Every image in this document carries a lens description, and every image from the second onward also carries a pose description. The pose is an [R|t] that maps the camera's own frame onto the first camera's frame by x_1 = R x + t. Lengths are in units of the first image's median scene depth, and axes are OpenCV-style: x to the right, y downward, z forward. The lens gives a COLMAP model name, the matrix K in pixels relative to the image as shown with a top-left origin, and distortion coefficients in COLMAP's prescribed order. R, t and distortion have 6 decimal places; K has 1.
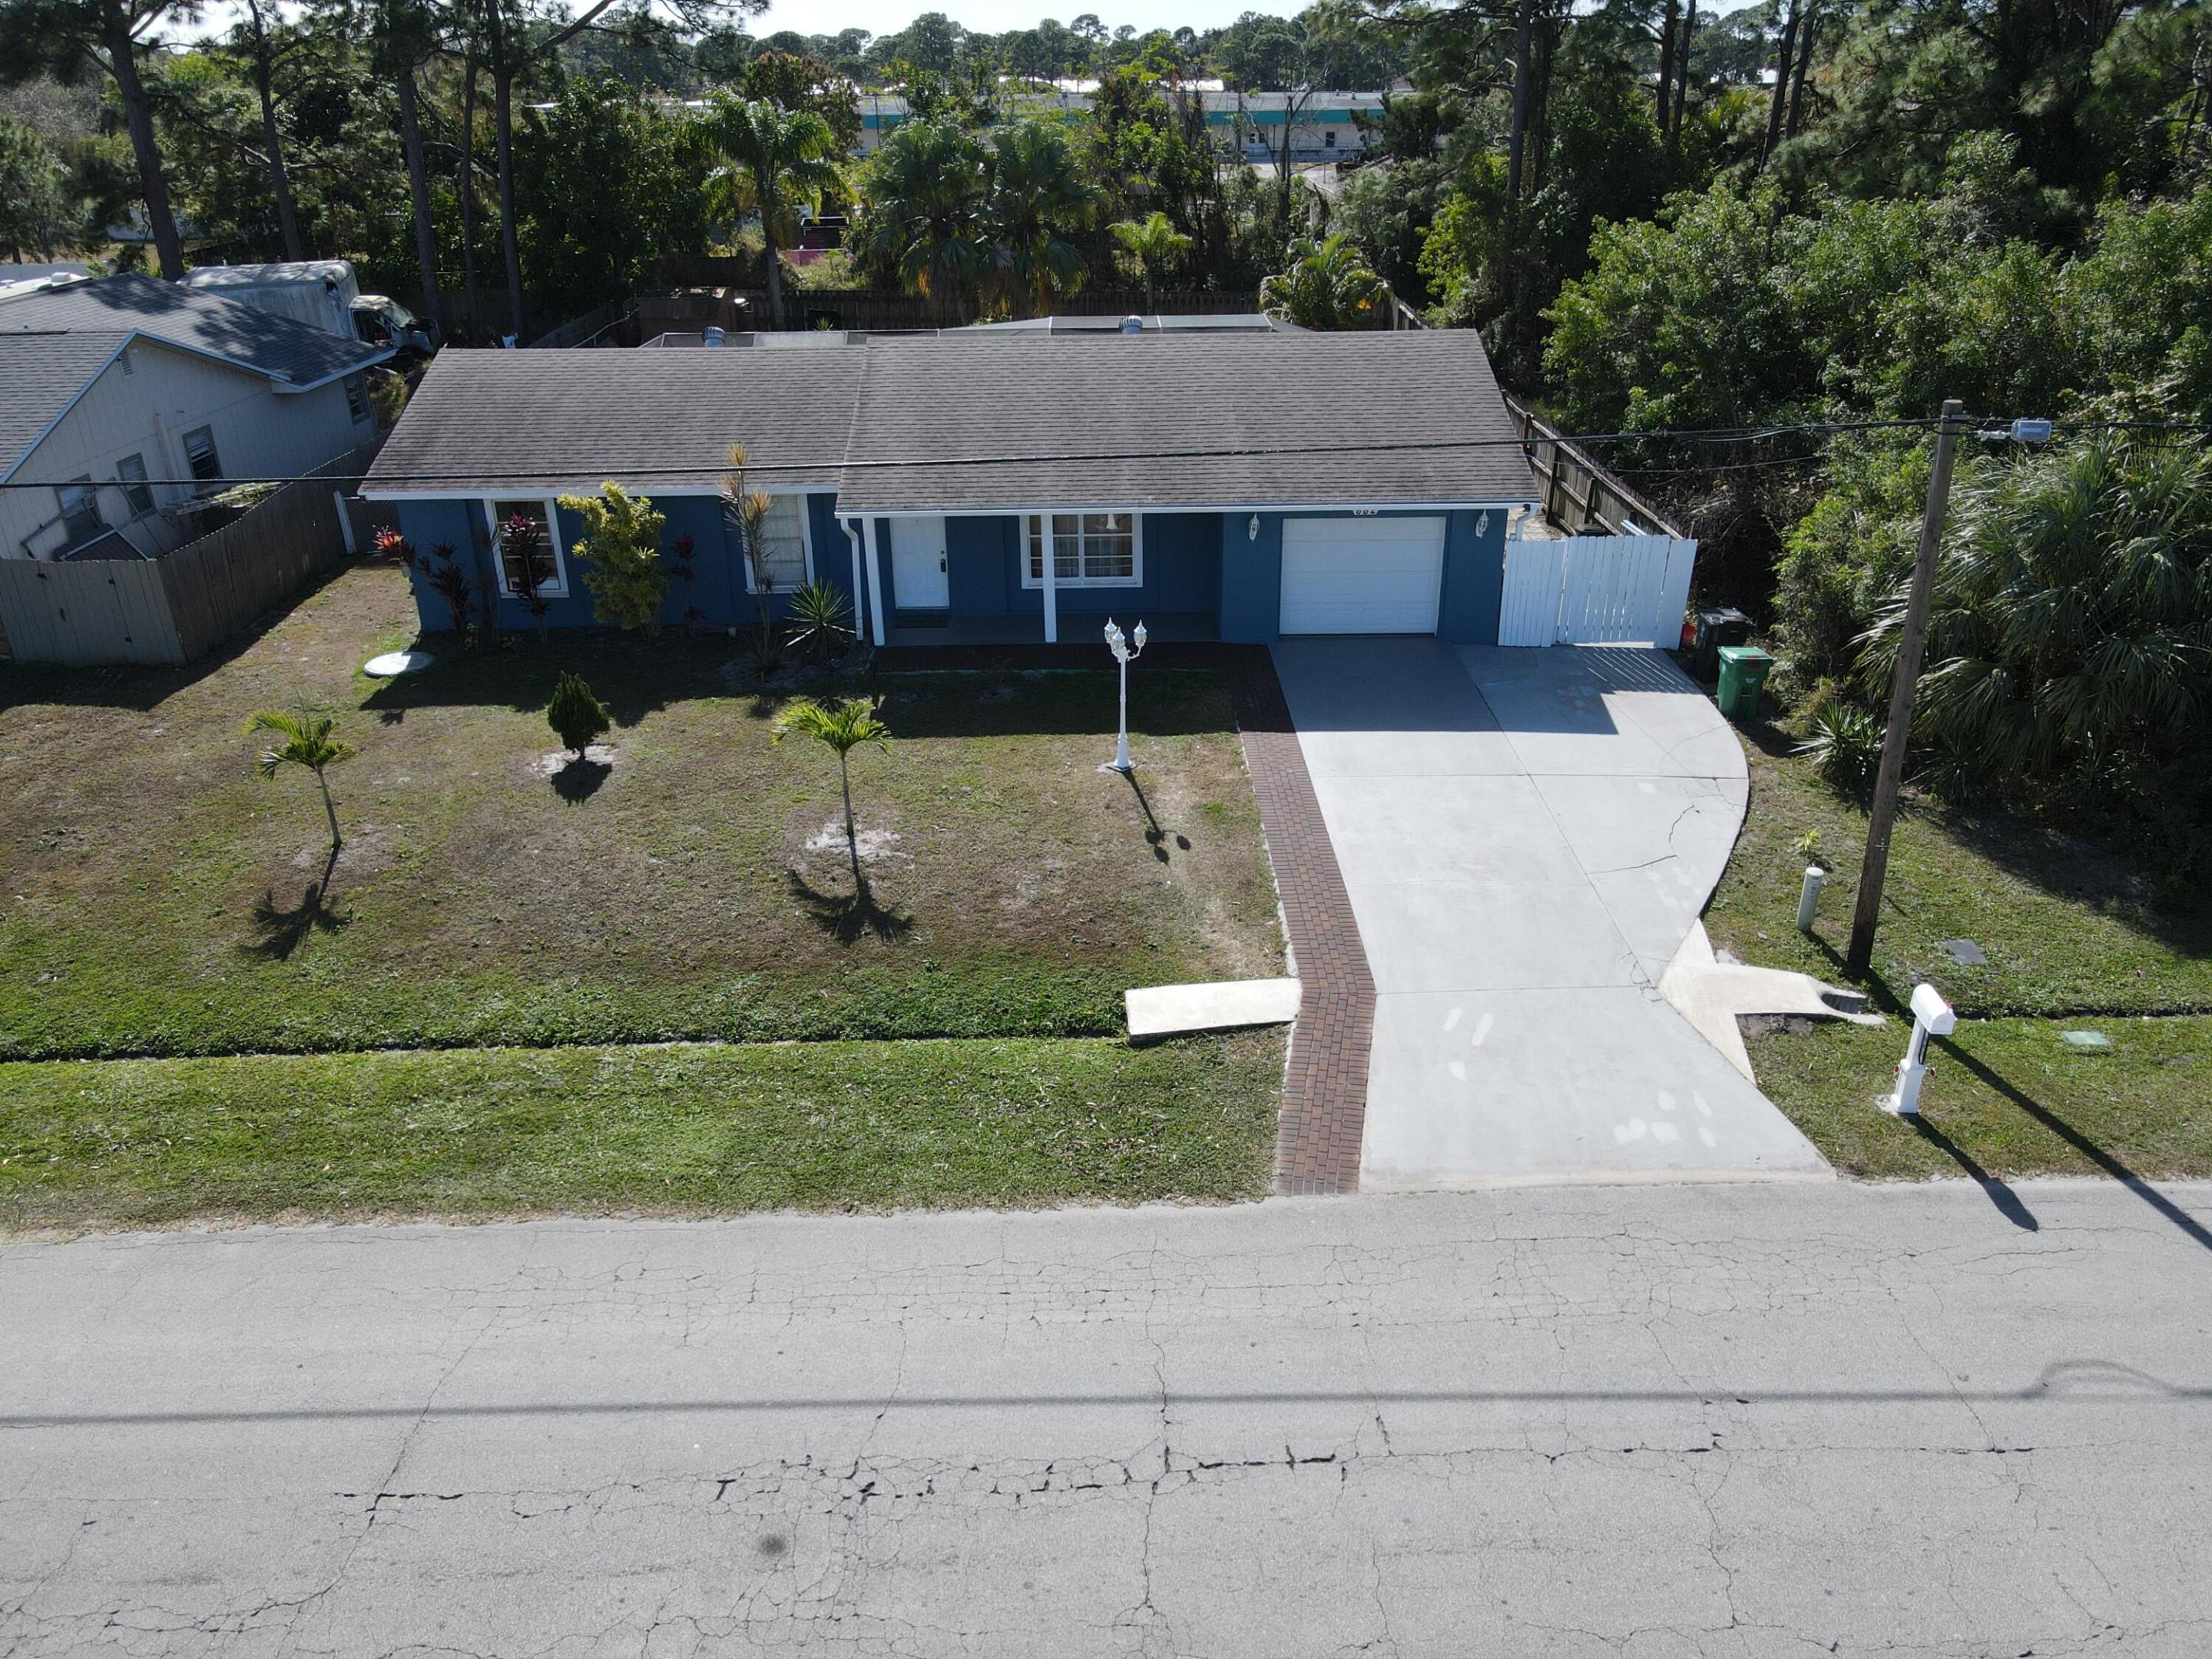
lens RADIAL K [[1616.4, 0, 1117.6], [0, 1616.4, 819.5], [0, 0, 1]] dist [-0.009346, 0.064872]
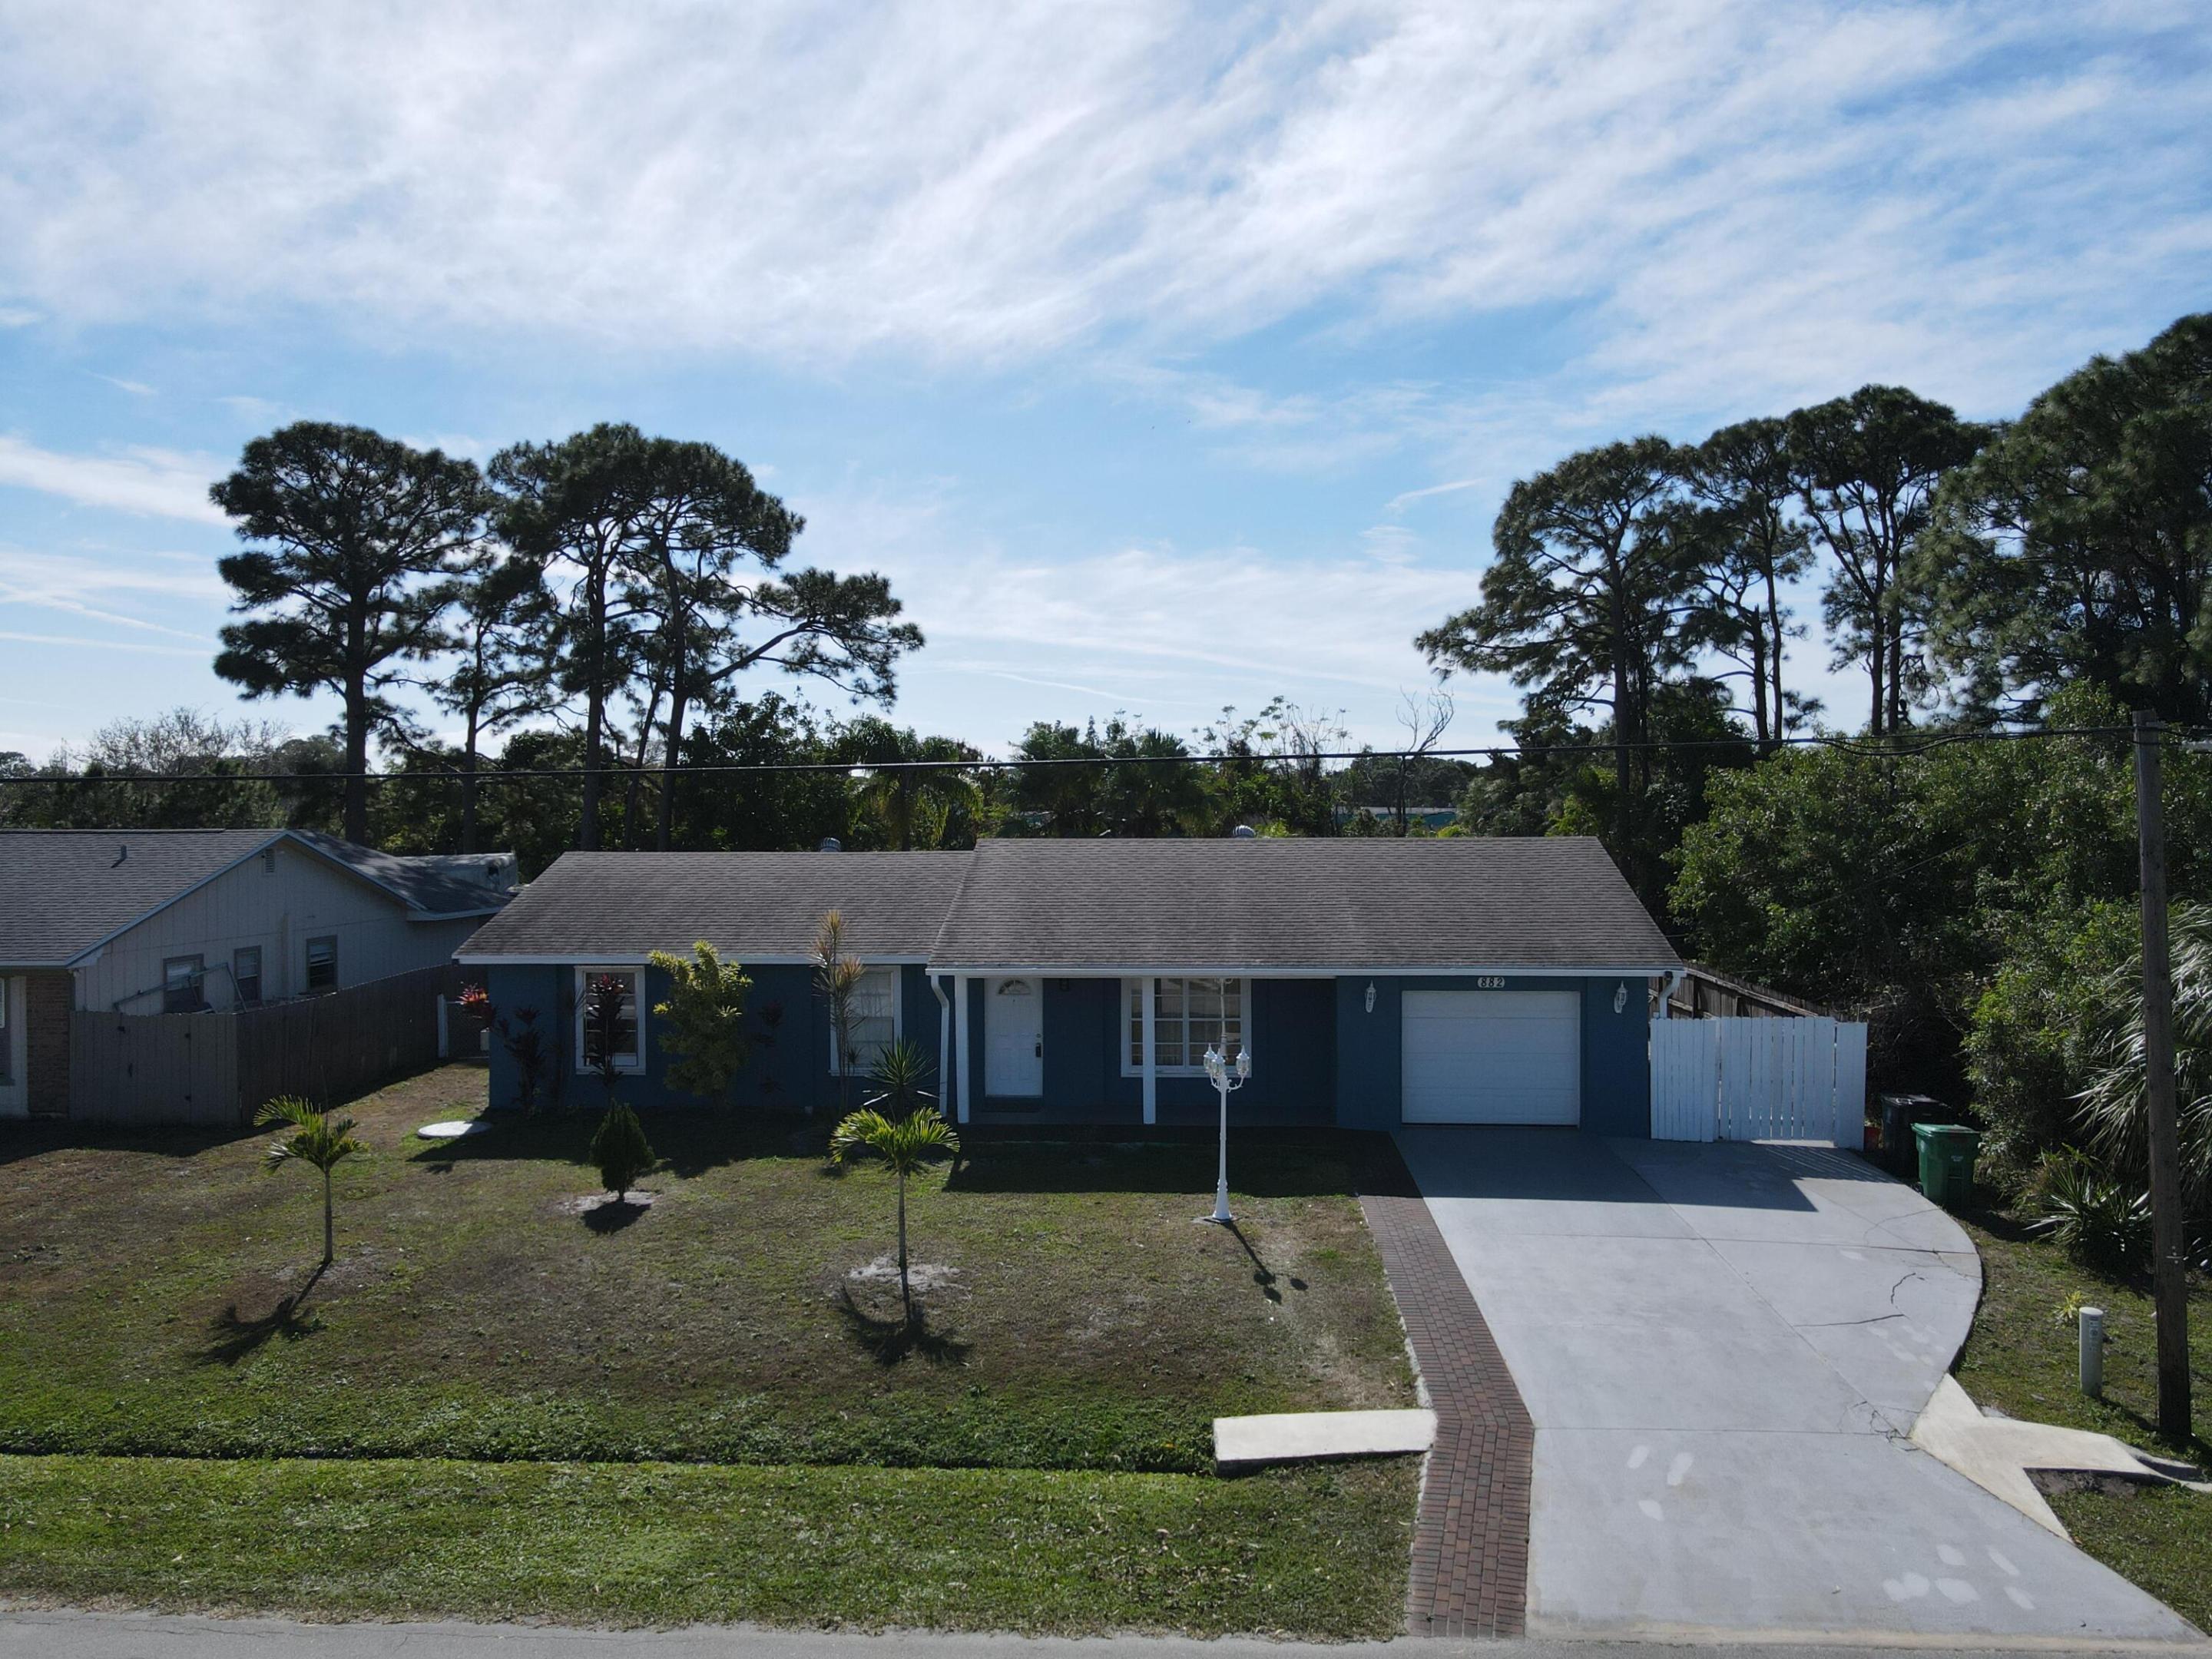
lens RADIAL K [[1613.9, 0, 1115.1], [0, 1613.9, 823.3], [0, 0, 1]] dist [0.007320, 0.024782]
pose [[0.996610, 0.006568, -0.082012, 0.015384], [-0.040160, 0.908827, -0.415235, 0.134559], [0.071808, 0.417121, 0.906010, 0.118263]]
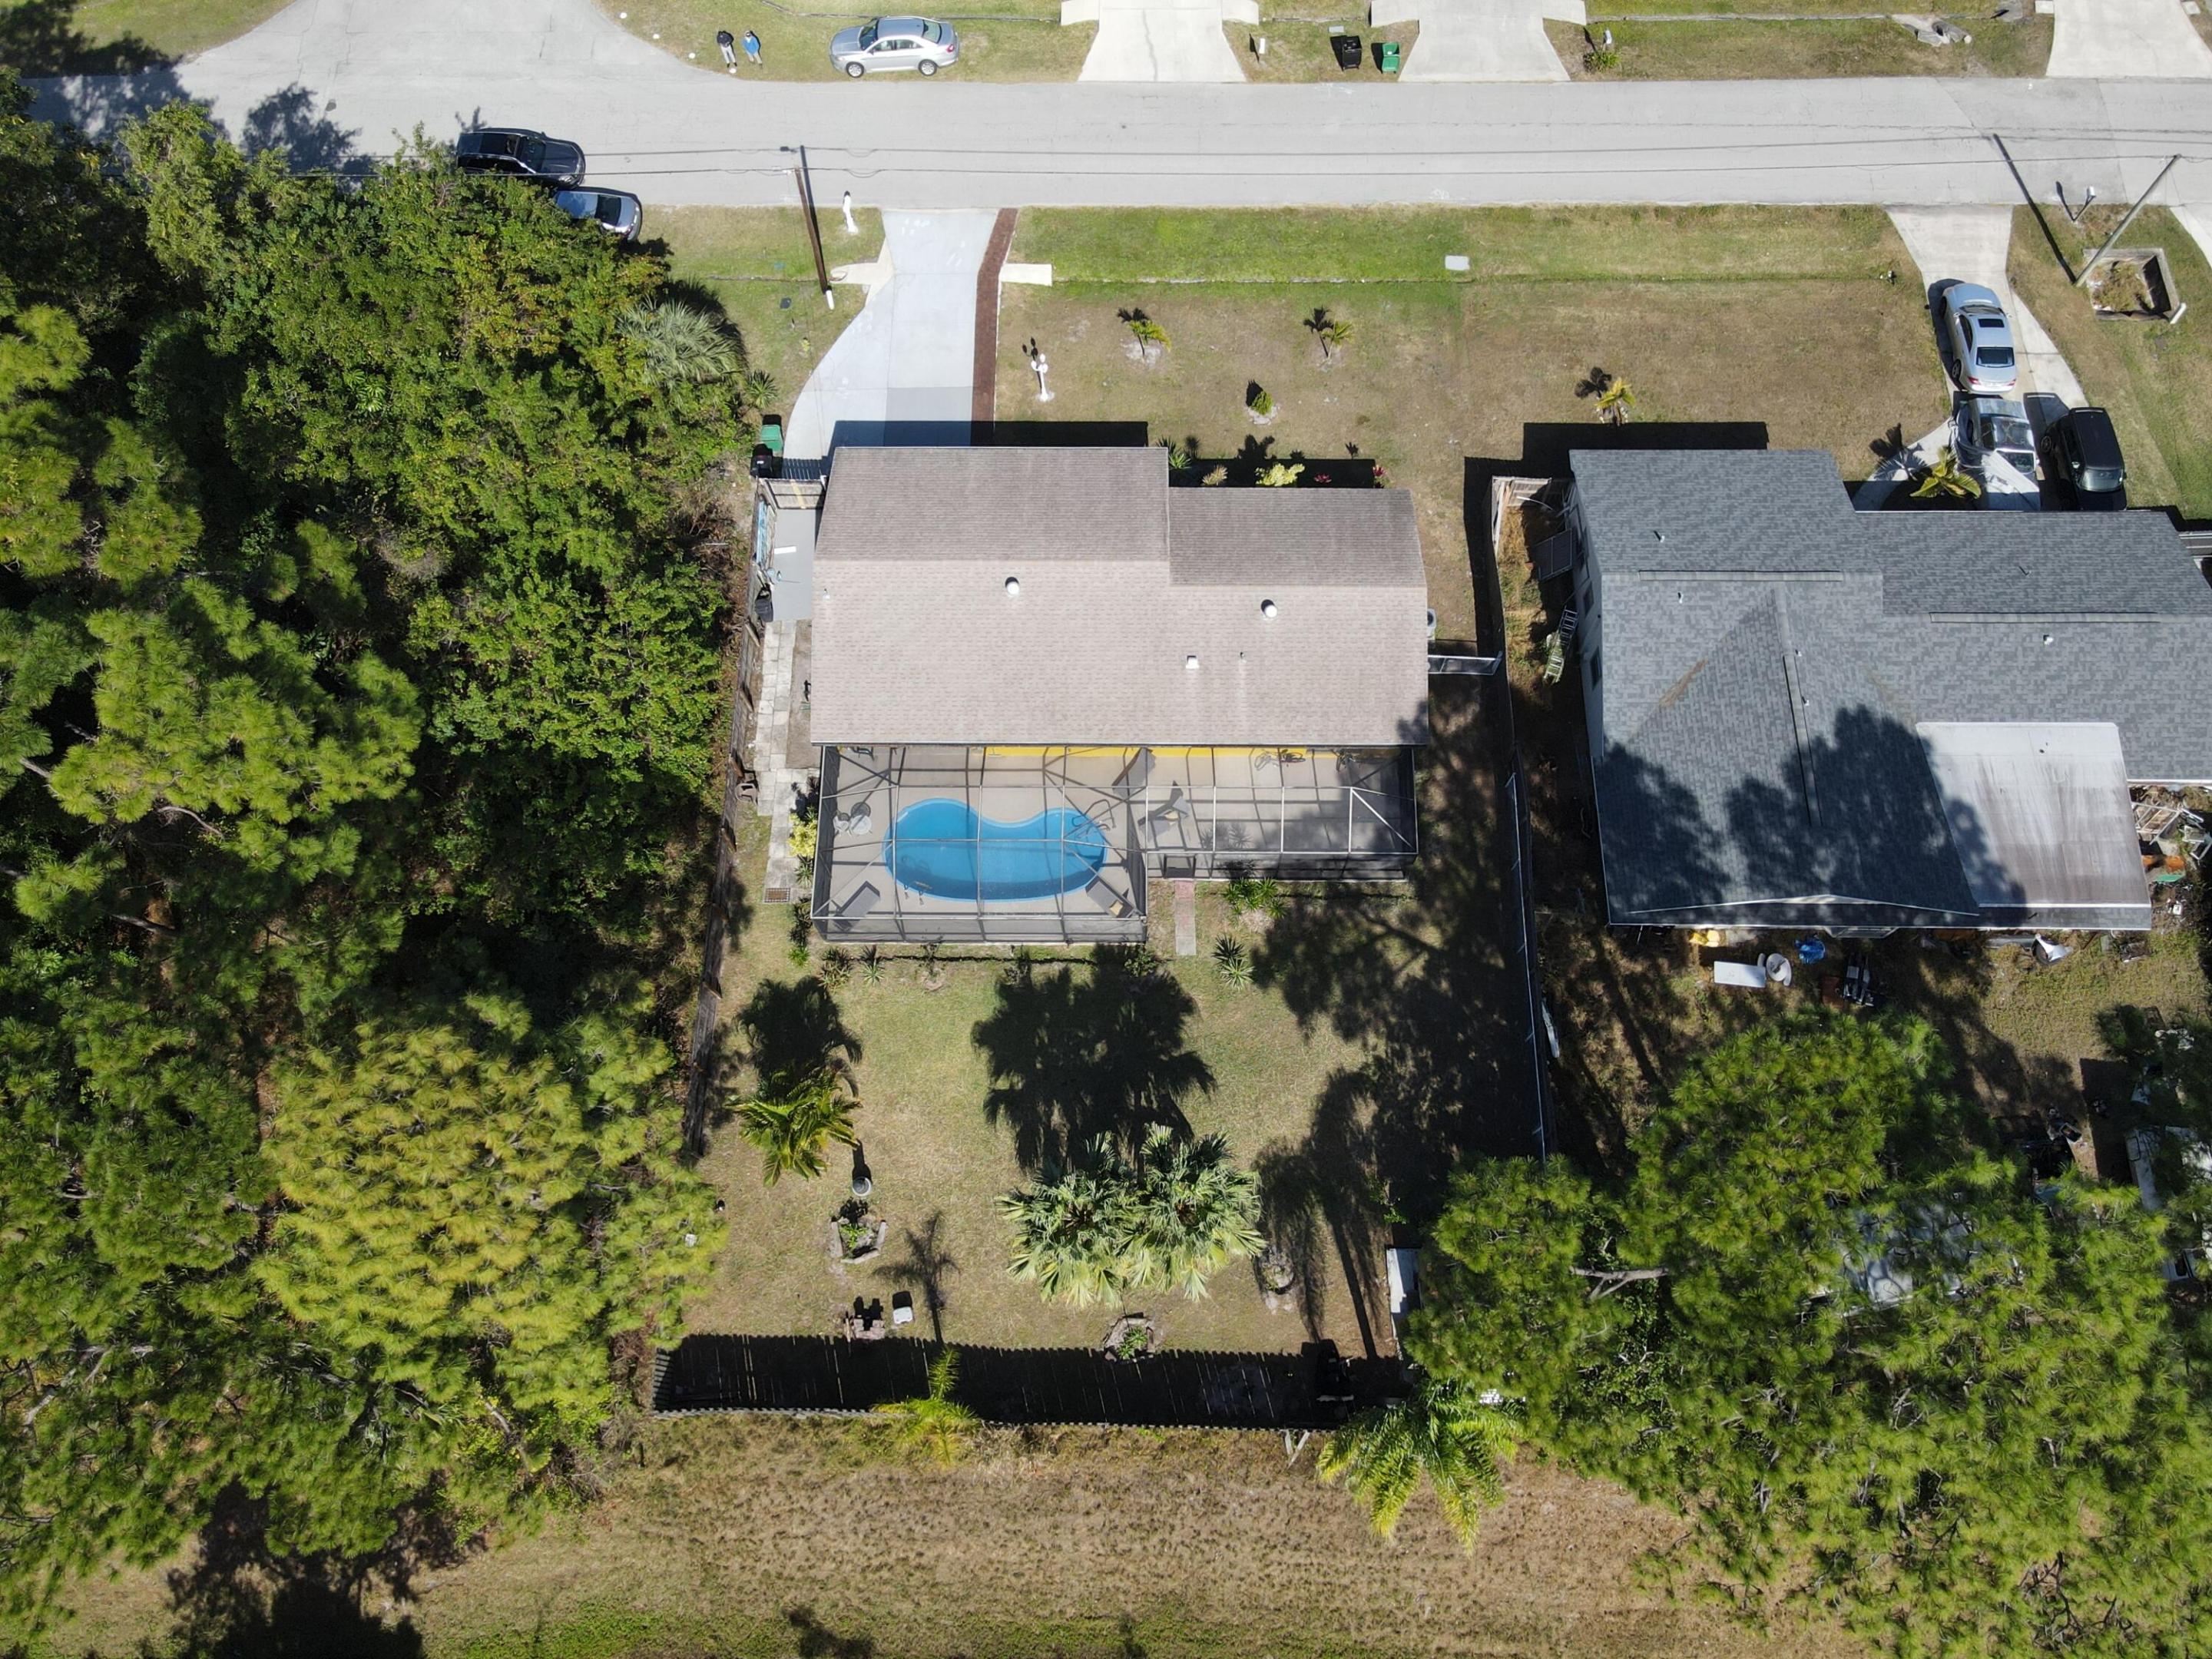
lens RADIAL K [[1613.9, 0, 1115.1], [0, 1613.9, 823.3], [0, 0, 1]] dist [0.007320, 0.024782]
pose [[-0.999300, -0.023973, 0.028705, -0.195190], [0.030577, -0.081754, 0.996183, -2.561474], [-0.021535, 0.996364, 0.082430, 1.428840]]
